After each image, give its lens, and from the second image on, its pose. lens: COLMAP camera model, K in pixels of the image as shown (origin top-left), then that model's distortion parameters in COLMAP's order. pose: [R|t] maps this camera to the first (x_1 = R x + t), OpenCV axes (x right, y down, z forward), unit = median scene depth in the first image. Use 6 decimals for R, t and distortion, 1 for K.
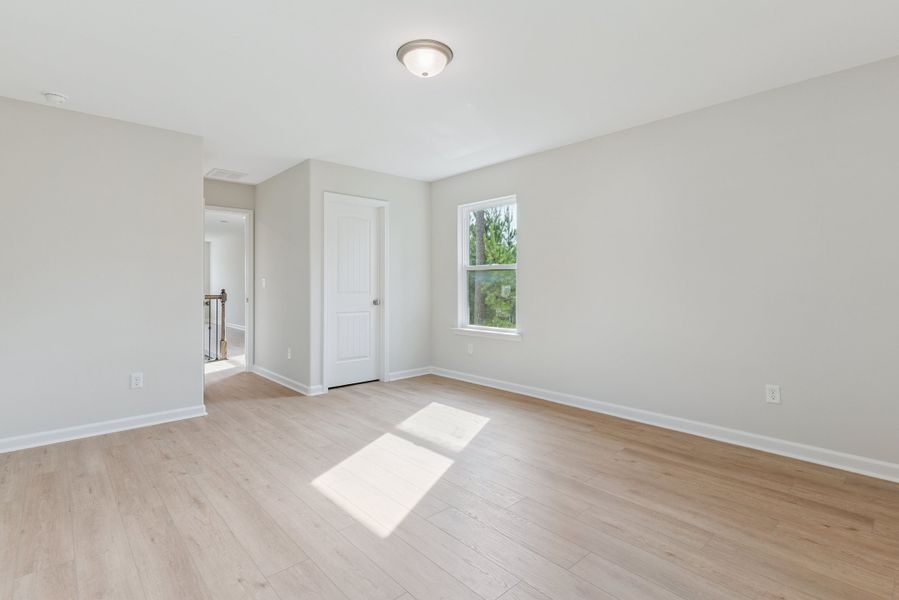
lens RADIAL K [[427.3, 0, 433.9], [0, 427.3, 298.4], [0, 0, 1]] dist [-0.002016, -0.000372]
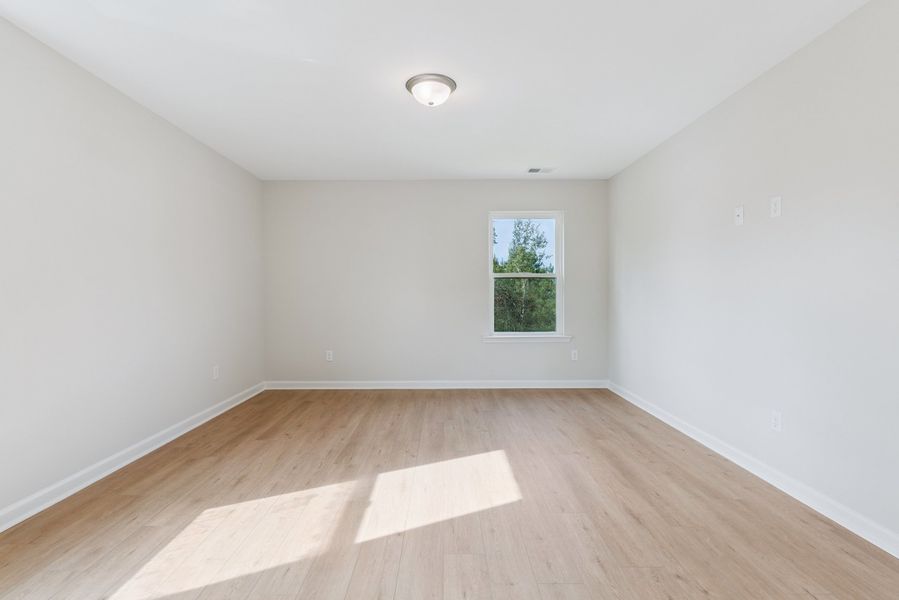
lens RADIAL K [[427.3, 0, 433.9], [0, 427.3, 298.4], [0, 0, 1]] dist [-0.002016, -0.000372]
pose [[-0.733308, -0.003591, 0.679887, -0.760402], [0.026800, 0.999056, 0.034182, -0.054144], [-0.679368, 0.043287, -0.732520, 1.733648]]
